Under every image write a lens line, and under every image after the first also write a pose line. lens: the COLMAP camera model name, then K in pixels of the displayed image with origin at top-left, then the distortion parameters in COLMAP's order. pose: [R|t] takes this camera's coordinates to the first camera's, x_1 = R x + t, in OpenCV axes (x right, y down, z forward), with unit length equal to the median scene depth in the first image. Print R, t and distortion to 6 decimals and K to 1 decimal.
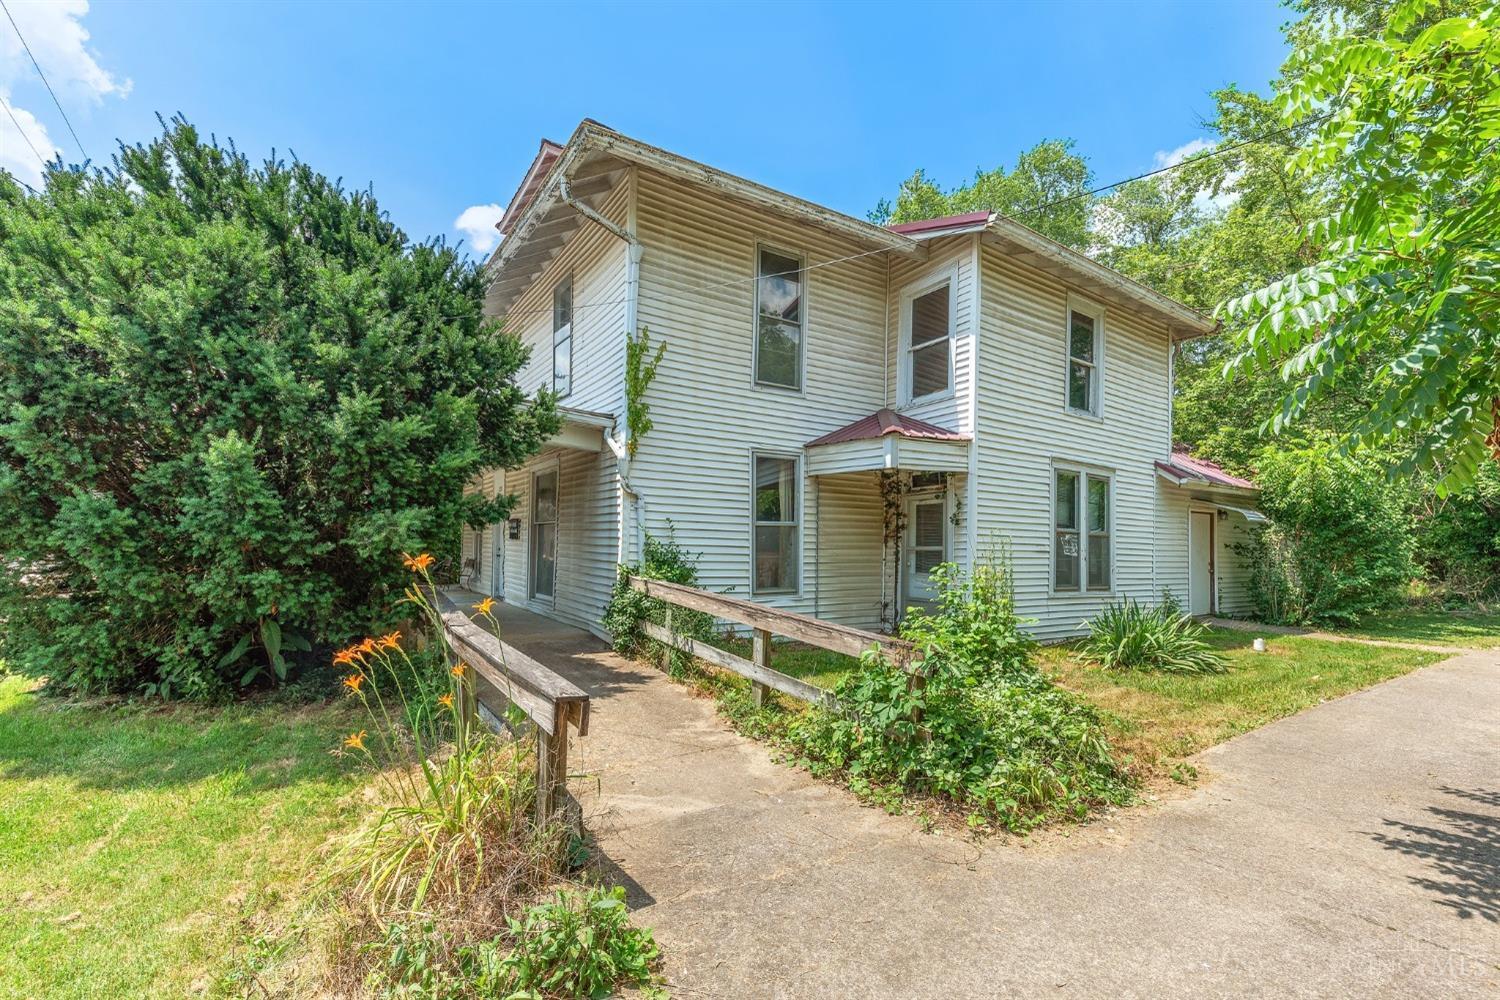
lens RADIAL K [[628.0, 0, 758.6], [0, 628.0, 544.0], [0, 0, 1]] dist [0.010239, -0.002603]
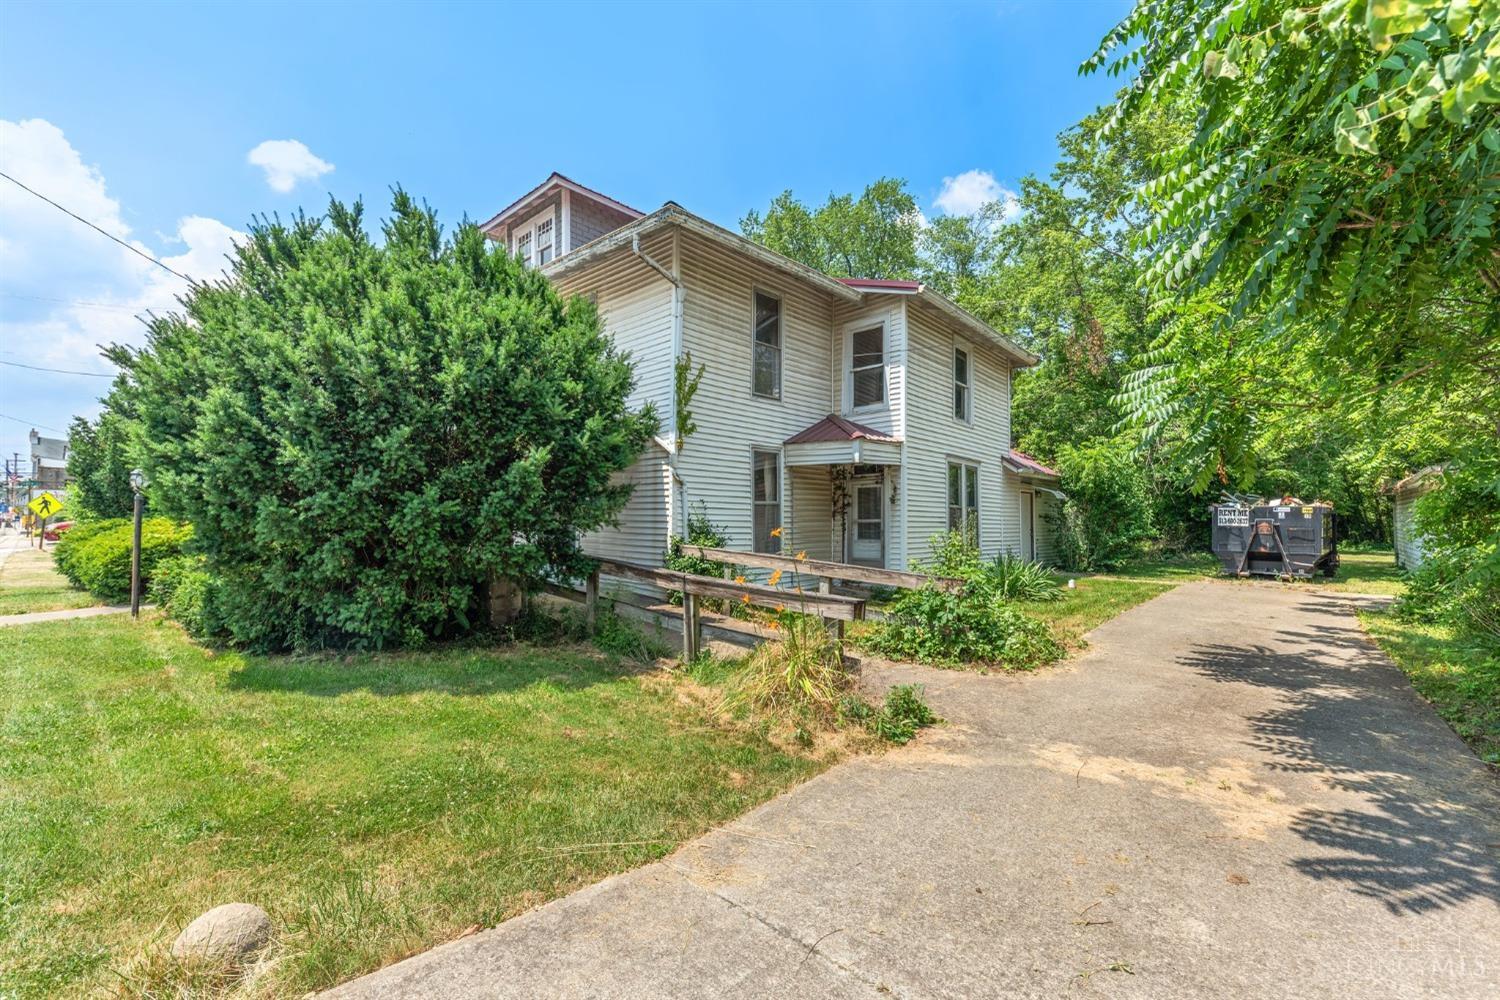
lens RADIAL K [[628.0, 0, 745.6], [0, 628.0, 512.5], [0, 0, 1]] dist [0.010239, -0.002603]
pose [[0.965284, -0.007803, 0.261086, -0.342367], [0.009591, 0.999938, -0.005575, -0.005549], [-0.261026, 0.007885, 0.965300, -0.230775]]
